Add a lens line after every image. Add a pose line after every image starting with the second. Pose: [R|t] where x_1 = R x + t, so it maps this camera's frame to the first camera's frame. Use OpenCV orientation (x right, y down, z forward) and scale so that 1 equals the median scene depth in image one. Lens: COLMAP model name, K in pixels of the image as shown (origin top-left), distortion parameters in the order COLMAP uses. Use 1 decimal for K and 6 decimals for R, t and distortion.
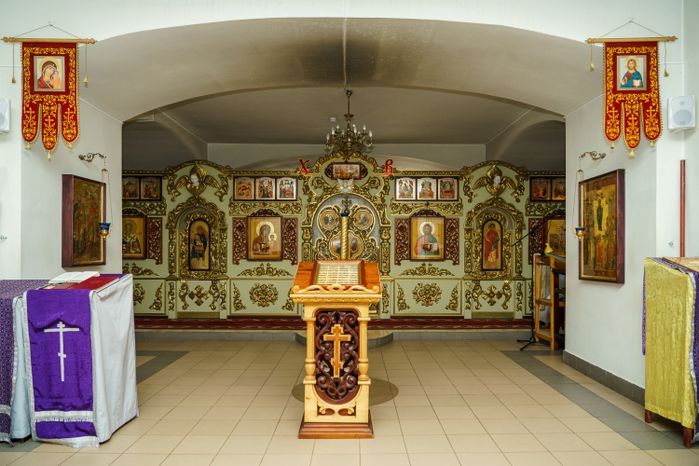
lens RADIAL K [[484.6, 0, 358.1], [0, 484.6, 246.4], [0, 0, 1]] dist [-0.024208, 0.015920]
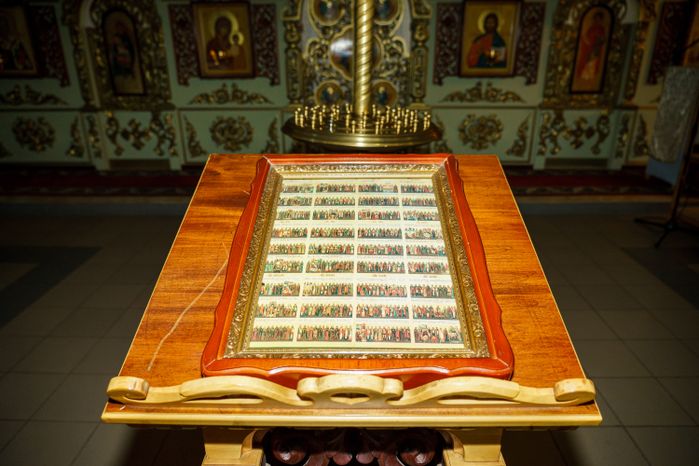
lens RADIAL K [[484.6, 0, 354.2], [0, 484.6, 243.2], [0, 0, 1]] dist [-0.024208, 0.015920]
pose [[0.999662, 0.003528, -0.025769, -0.010355], [0.006462, 0.925999, 0.377470, -0.008965], [0.025194, -0.377509, 0.925663, 0.337466]]
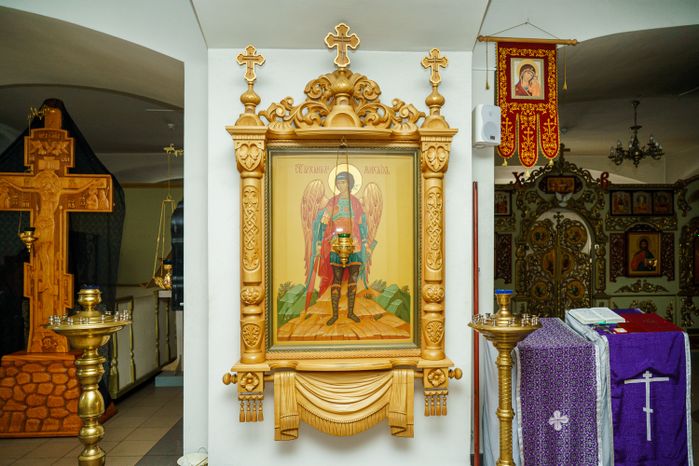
lens RADIAL K [[484.6, 0, 348.5], [0, 484.6, 253.1], [0, 0, 1]] dist [-0.024208, 0.015920]
pose [[0.998177, -0.011492, 0.059247, -0.501042], [0.011587, 0.999932, -0.001256, -0.023868], [-0.059229, 0.001940, 0.998243, 0.075850]]
